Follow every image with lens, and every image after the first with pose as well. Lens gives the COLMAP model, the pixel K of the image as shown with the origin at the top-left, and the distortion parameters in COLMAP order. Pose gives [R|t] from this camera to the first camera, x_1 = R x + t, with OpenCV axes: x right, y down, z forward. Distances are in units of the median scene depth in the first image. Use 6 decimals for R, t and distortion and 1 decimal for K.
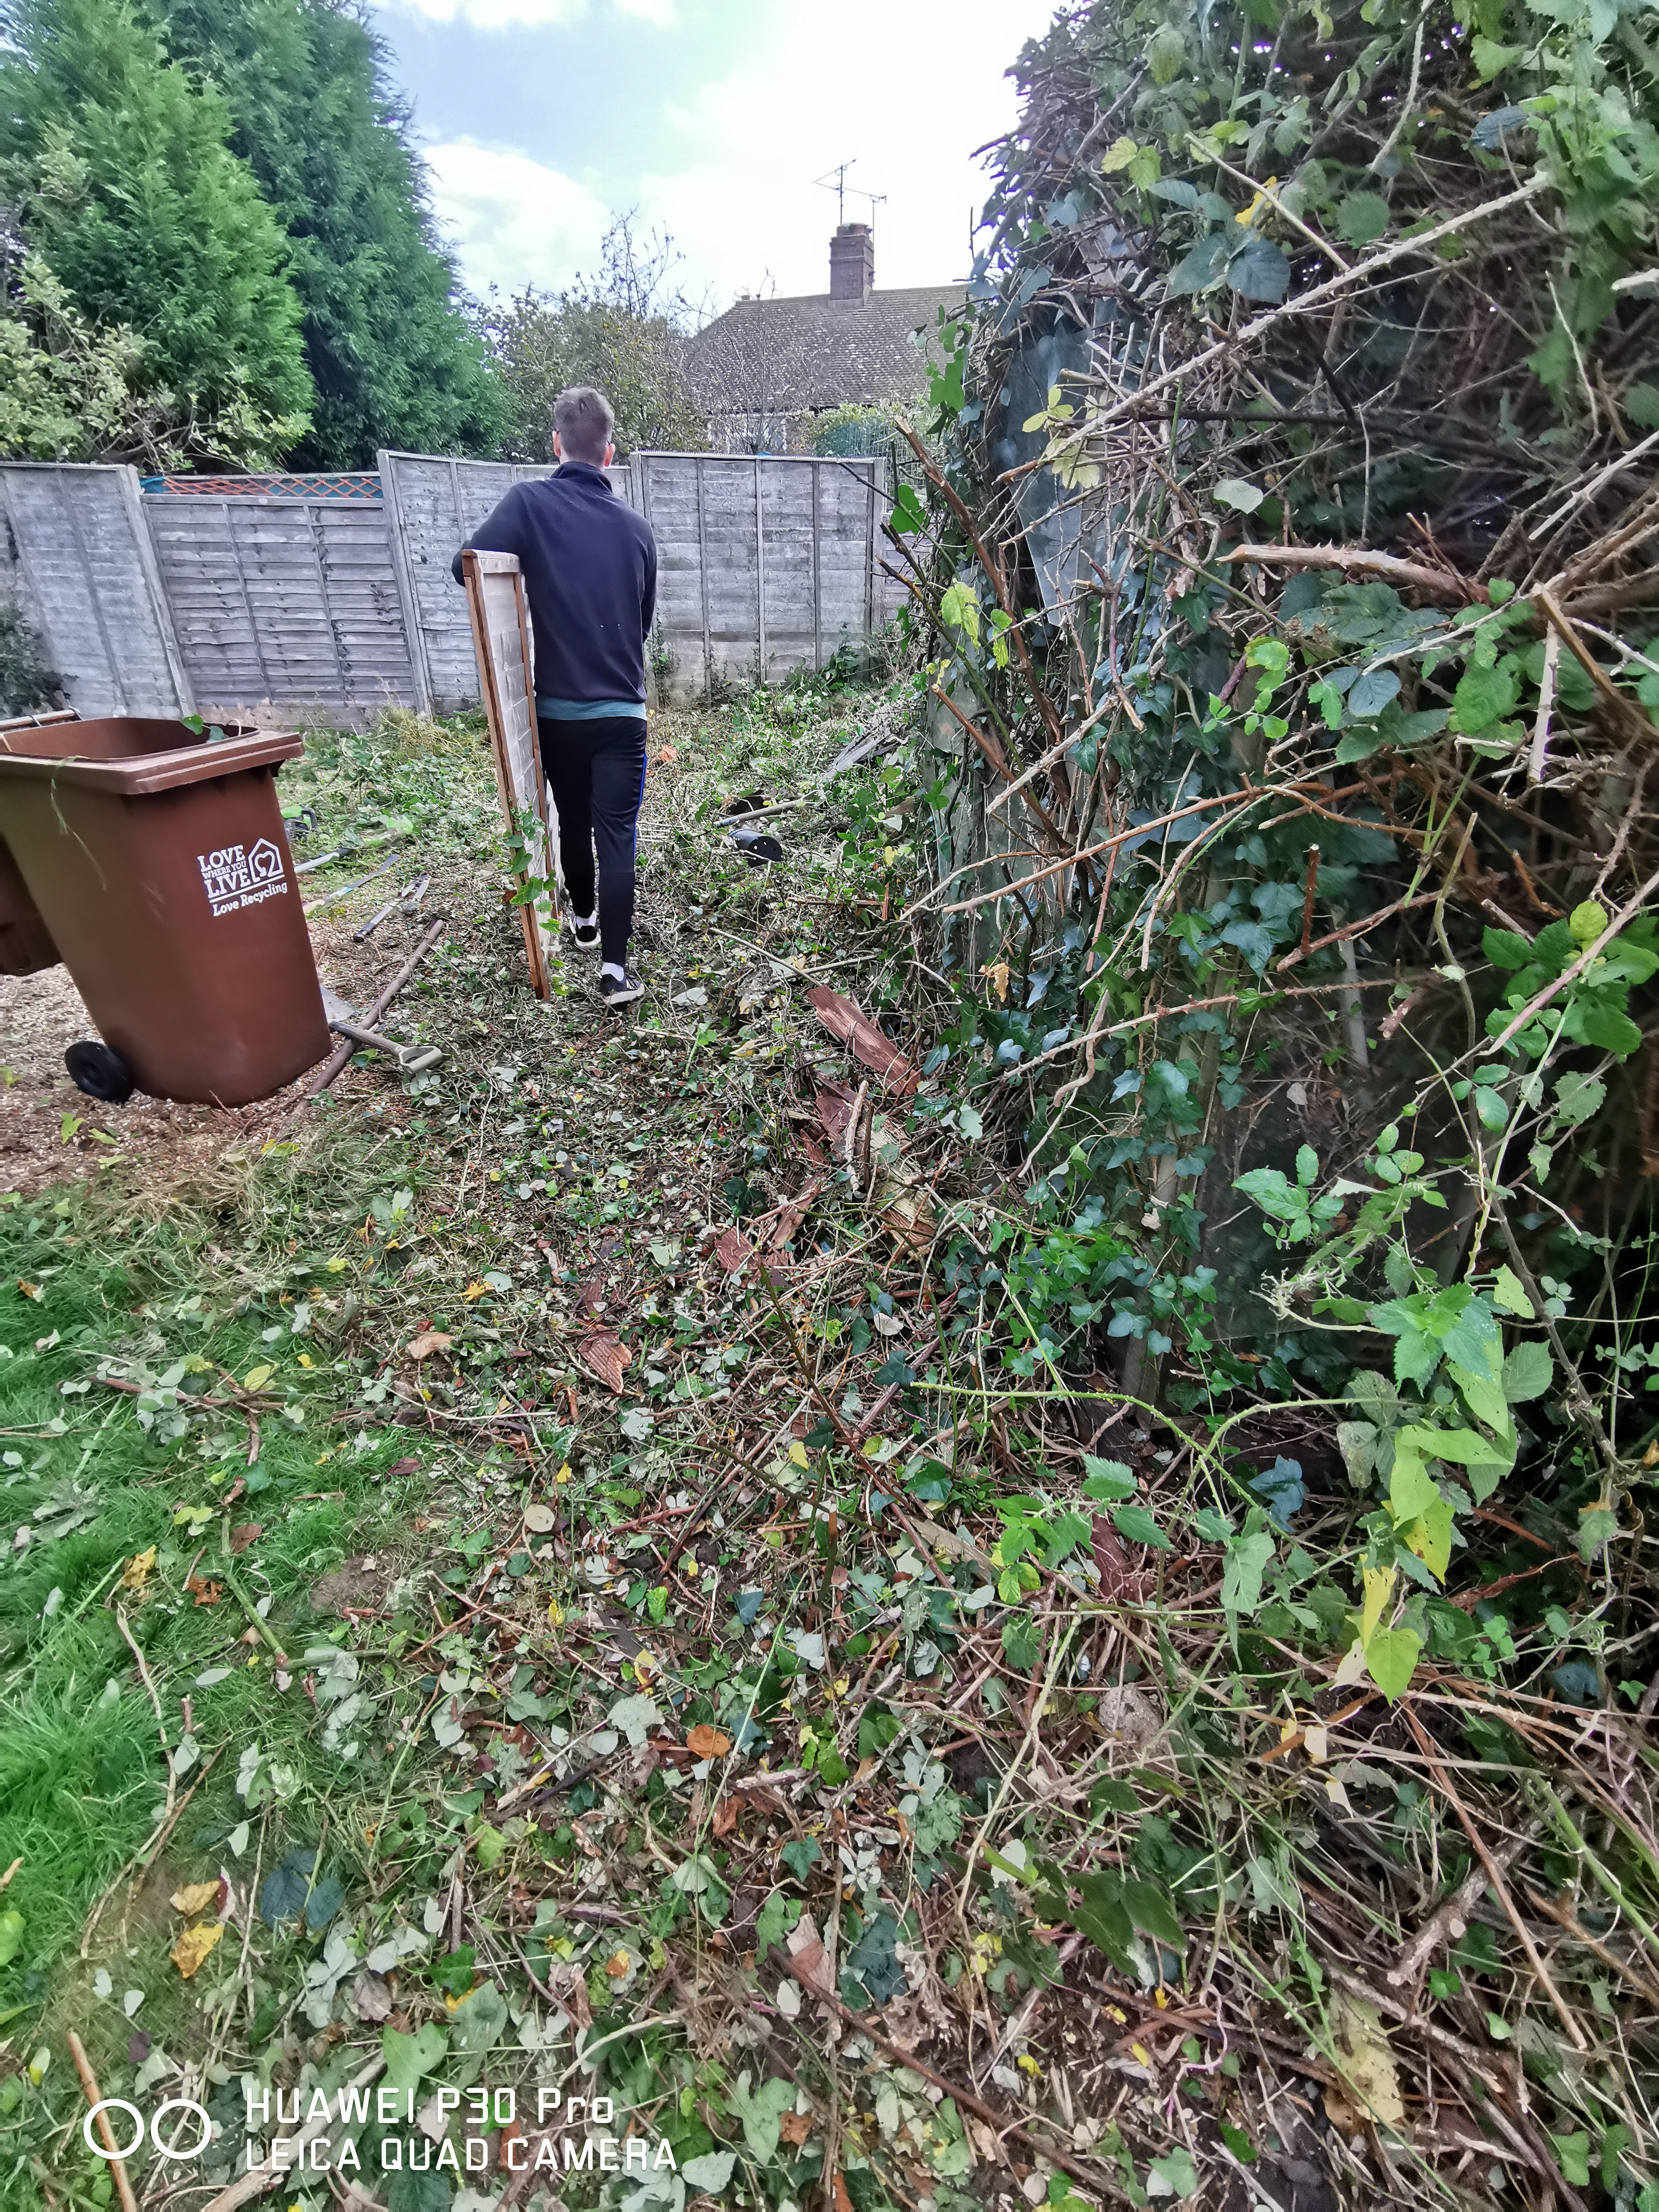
lens RADIAL K [[1045.8, 0, 829.5], [0, 1045.8, 1106.0], [0, 0, 1]] dist [0.016294, -0.017775]
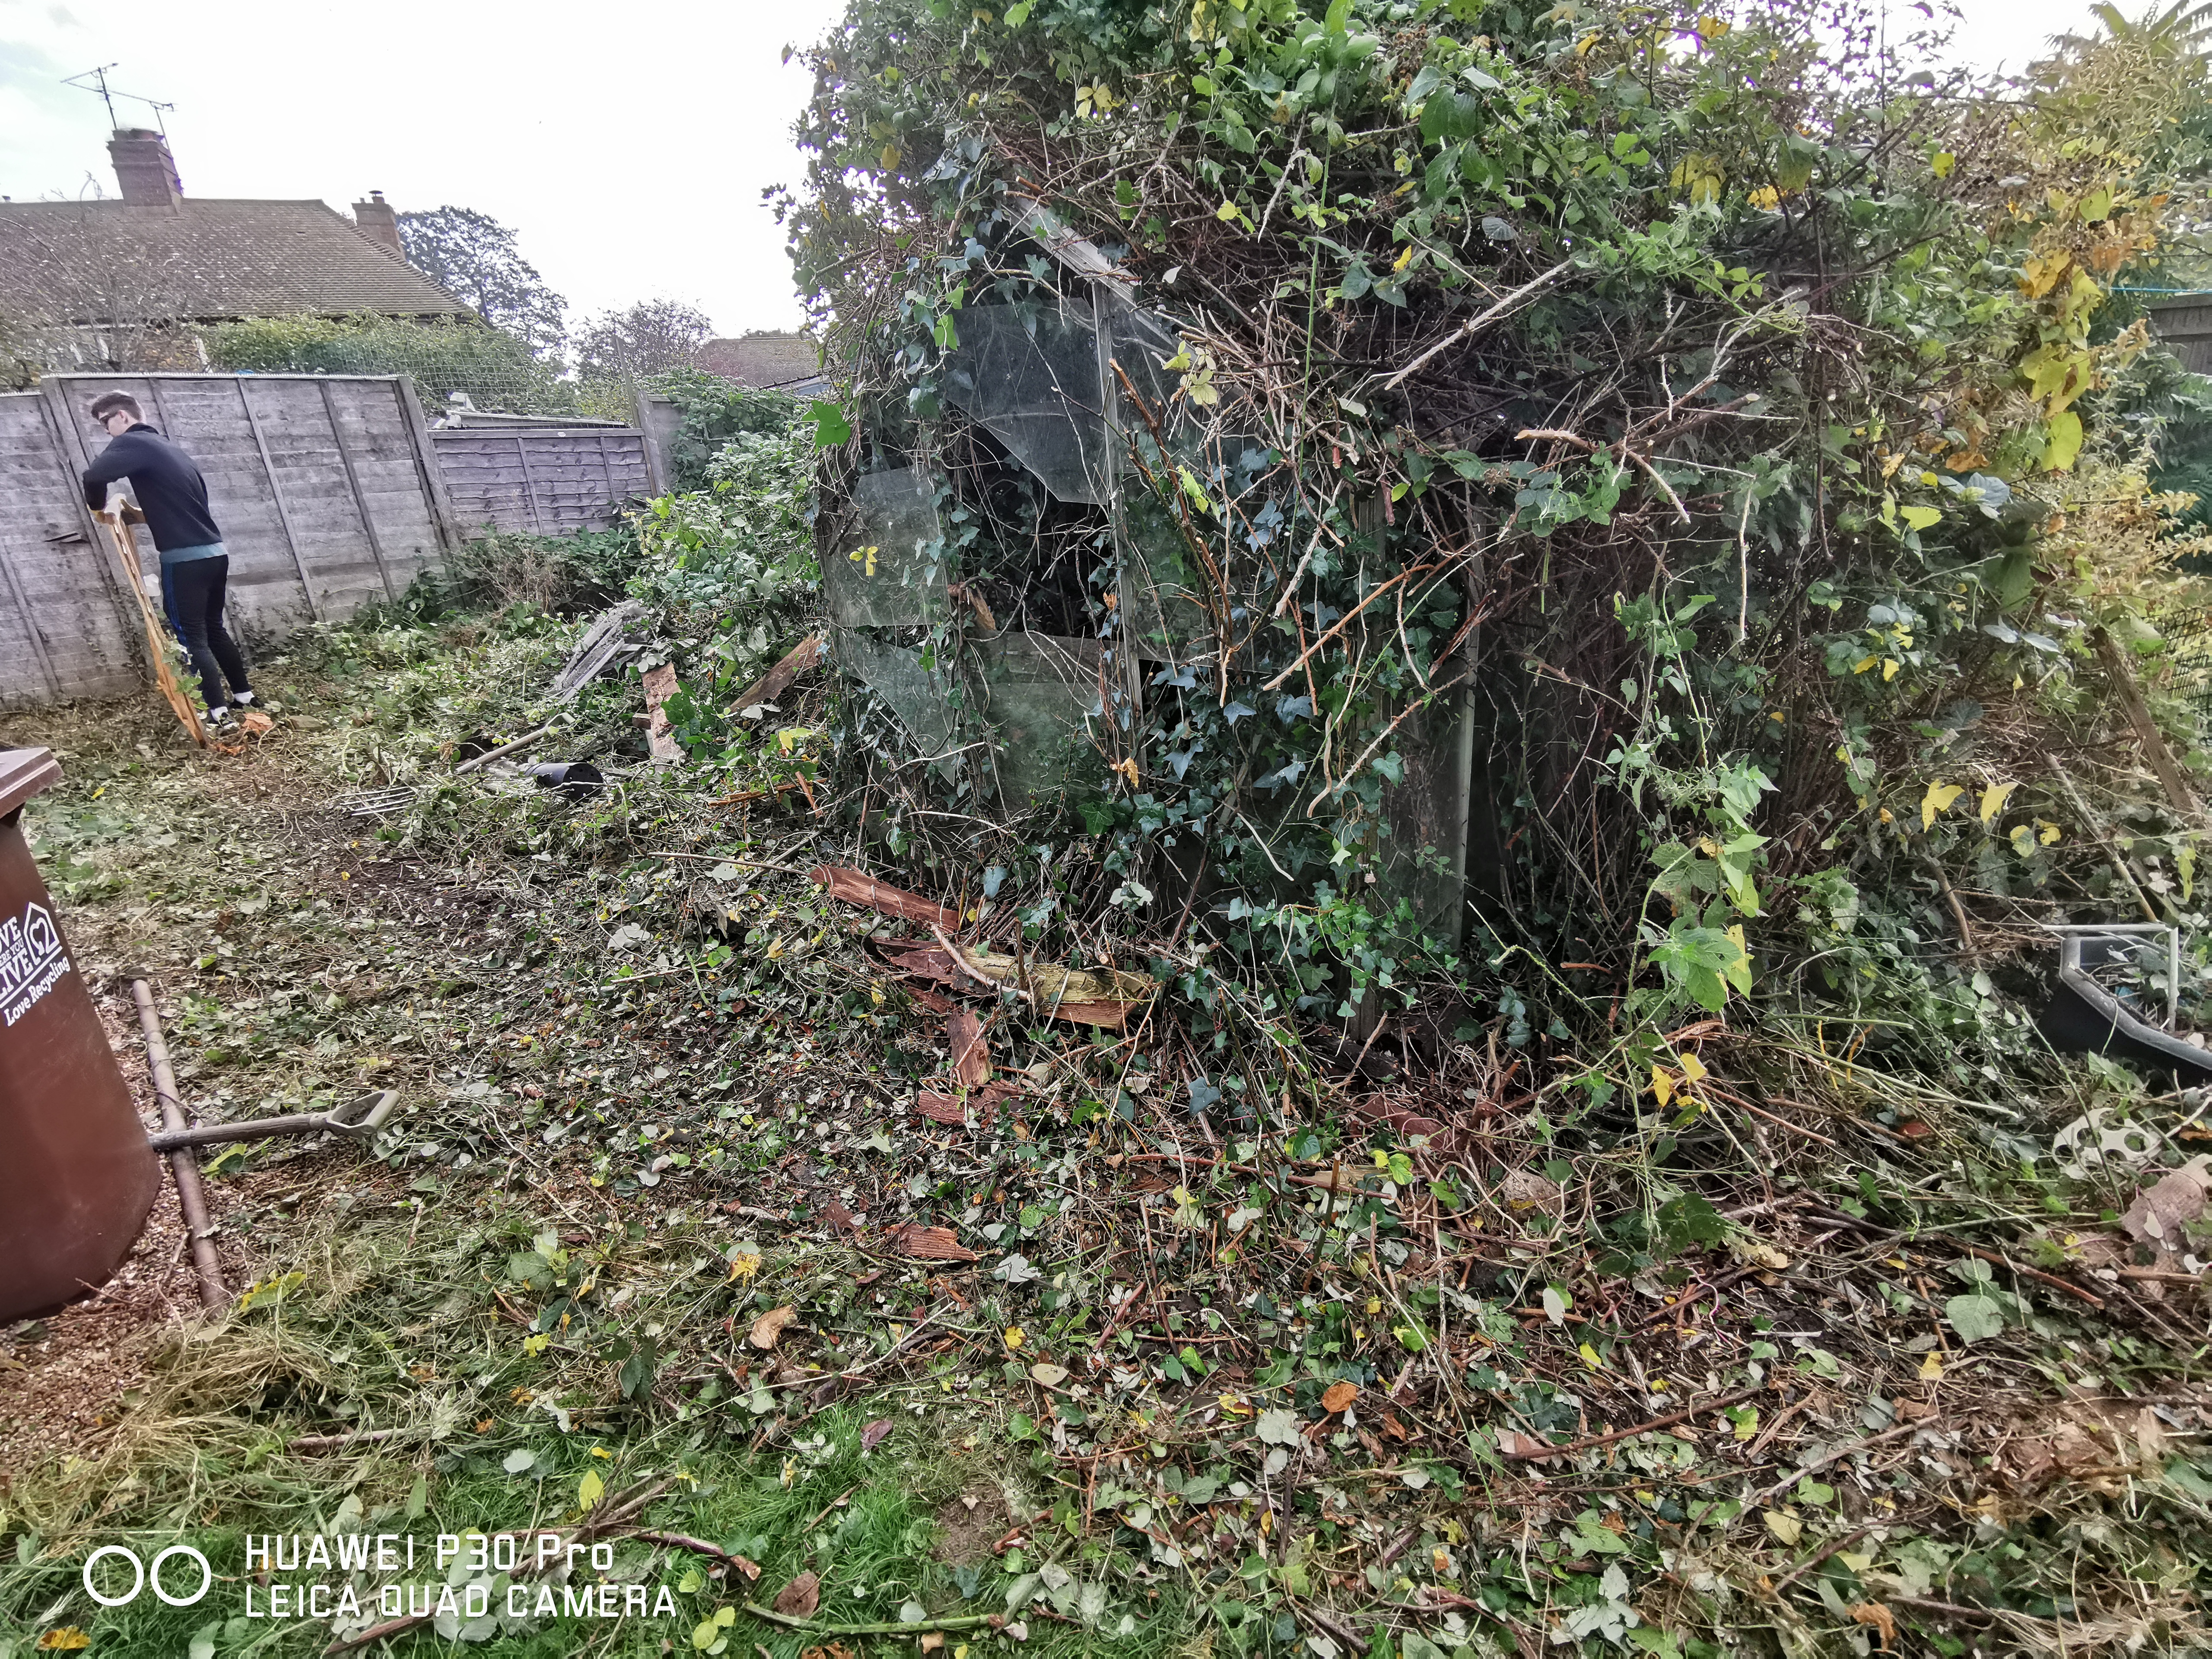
lens RADIAL K [[1045.8, 0, 1135.8], [0, 1045.8, 803.6], [0, 0, 1]] dist [0.016294, -0.017775]
pose [[0.731120, -0.261941, 0.629961, -0.160205], [0.359782, 0.932561, -0.029792, -0.012139], [-0.579673, 0.248430, 0.776055, 0.009393]]
